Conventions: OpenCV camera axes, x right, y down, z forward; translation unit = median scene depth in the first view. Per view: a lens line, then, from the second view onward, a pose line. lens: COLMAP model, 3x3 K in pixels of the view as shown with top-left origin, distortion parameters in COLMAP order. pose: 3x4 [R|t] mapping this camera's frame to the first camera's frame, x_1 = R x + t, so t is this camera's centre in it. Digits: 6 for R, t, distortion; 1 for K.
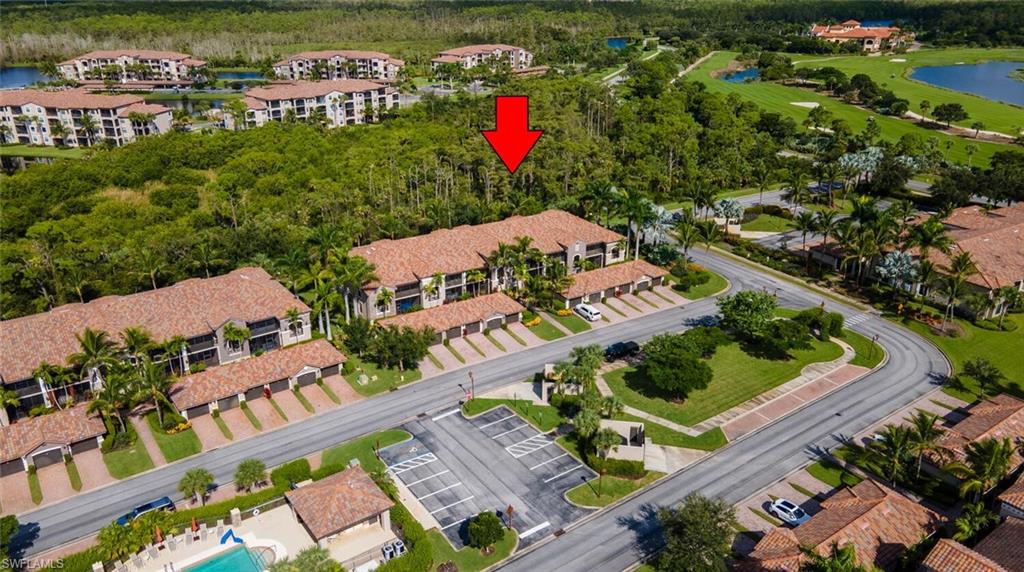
lens RADIAL K [[810.5, 0, 505.4], [0, 810.5, 286.2], [0, 0, 1]] dist [-0.001595, 0.105040]
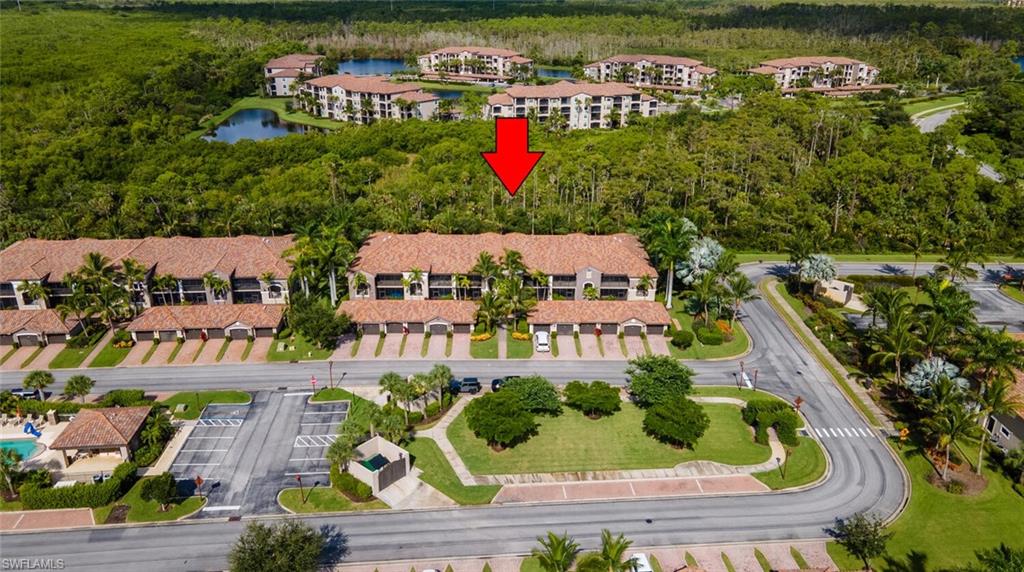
lens RADIAL K [[810.5, 0, 505.4], [0, 810.5, 286.2], [0, 0, 1]] dist [-0.001595, 0.105040]
pose [[0.838099, 0.196717, -0.508816, 0.304685], [-0.198797, 0.978716, 0.050939, -0.039910], [0.508006, 0.058459, 0.859367, 0.097953]]
